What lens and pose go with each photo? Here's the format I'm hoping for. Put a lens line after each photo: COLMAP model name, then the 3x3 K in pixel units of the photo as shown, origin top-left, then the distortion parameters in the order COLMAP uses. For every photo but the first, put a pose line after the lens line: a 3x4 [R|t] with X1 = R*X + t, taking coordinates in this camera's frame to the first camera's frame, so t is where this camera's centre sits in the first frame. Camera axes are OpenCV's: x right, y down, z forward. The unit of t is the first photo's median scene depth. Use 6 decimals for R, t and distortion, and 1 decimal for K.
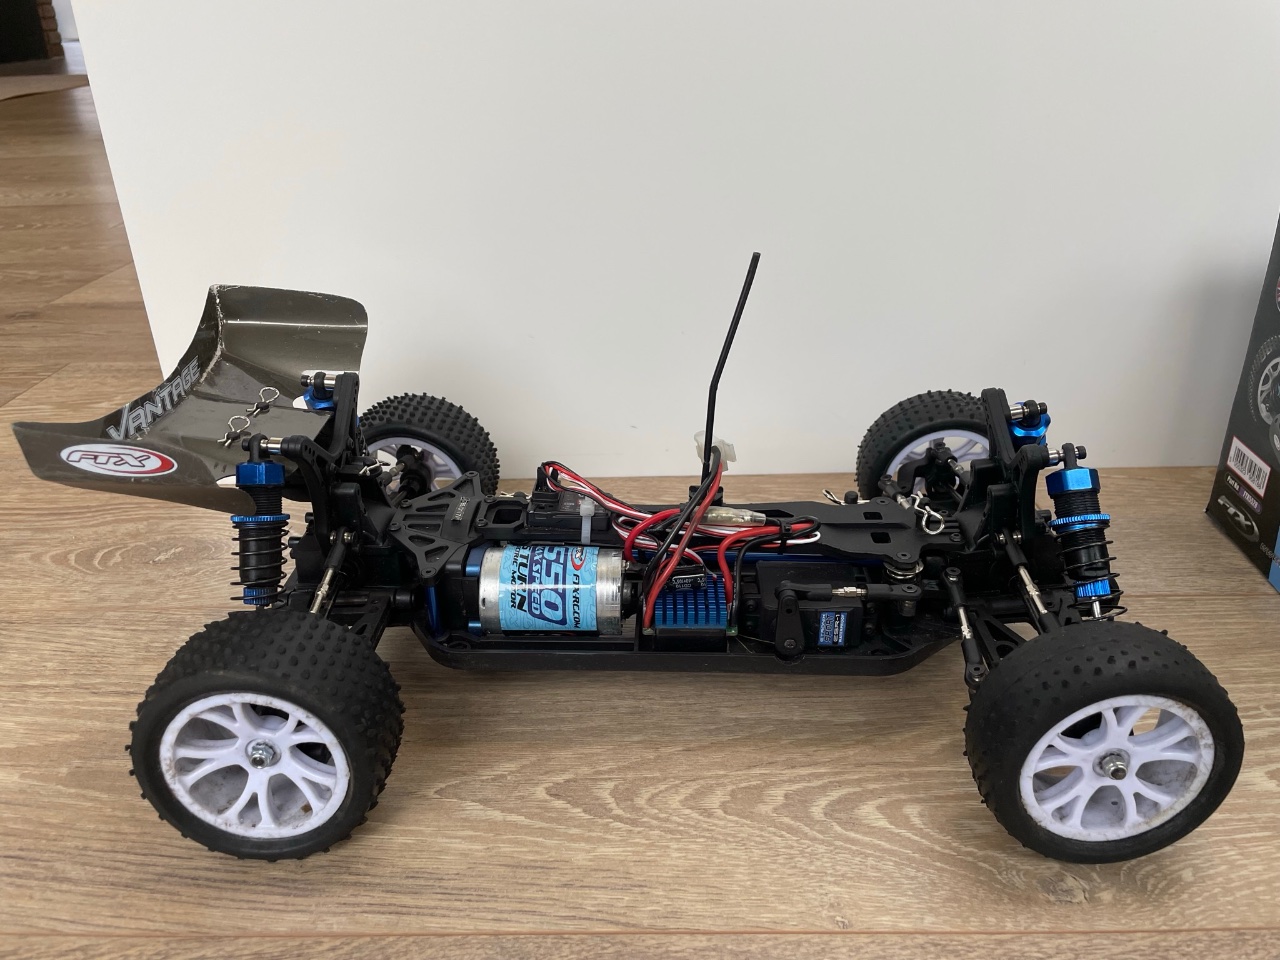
lens RADIAL K [[940.9, 0, 640.0], [0, 940.9, 480.0], [0, 0, 1]] dist [0.087110, -0.115625]
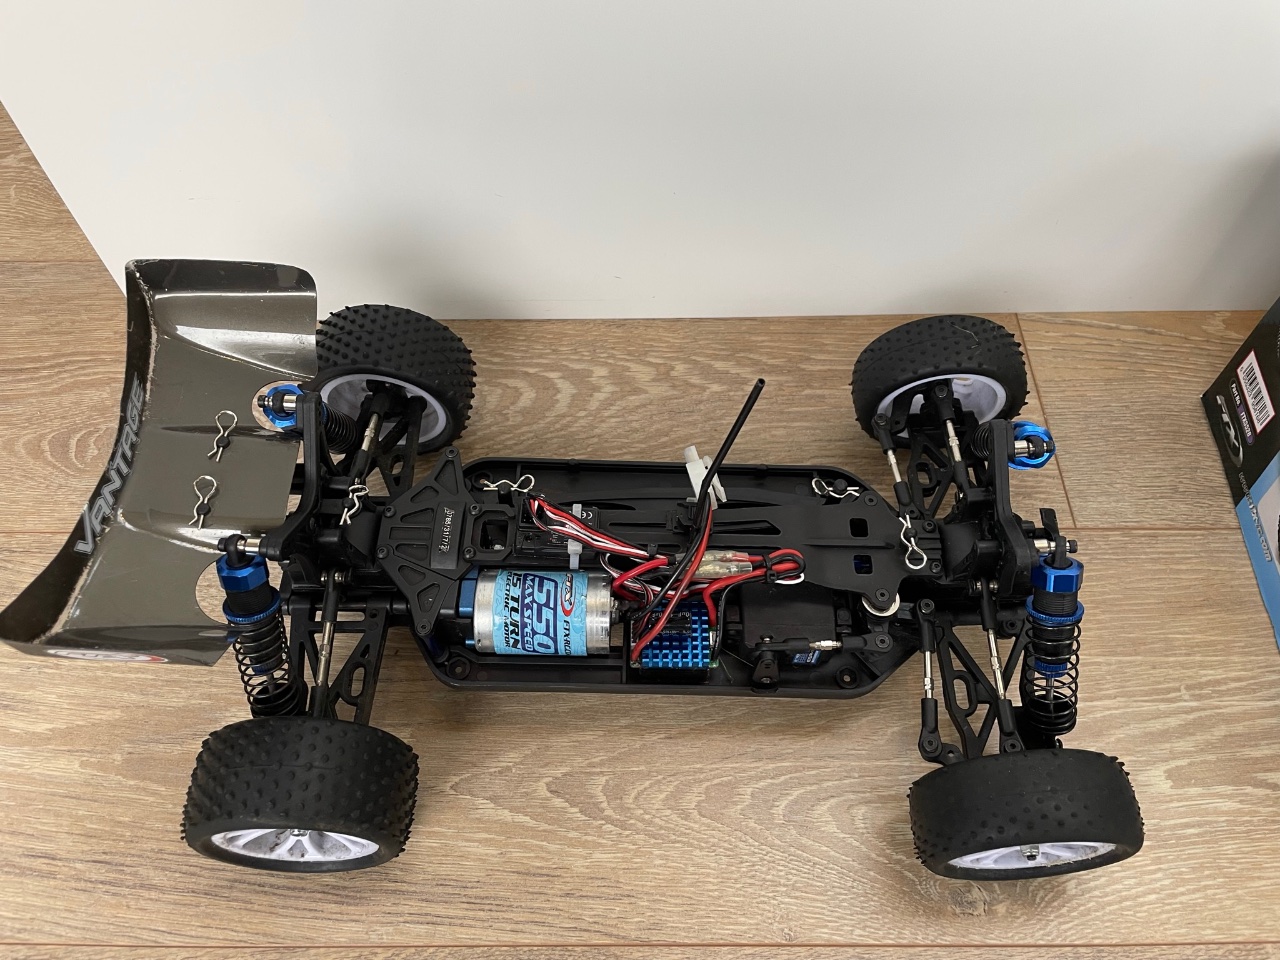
lens RADIAL K [[940.9, 0, 640.0], [0, 940.9, 480.0], [0, 0, 1]] dist [0.087110, -0.115625]
pose [[0.999757, -0.002420, 0.021902, -0.009939], [-0.009048, 0.861227, 0.508140, -0.620765], [-0.020093, -0.508215, 0.860996, 0.199281]]
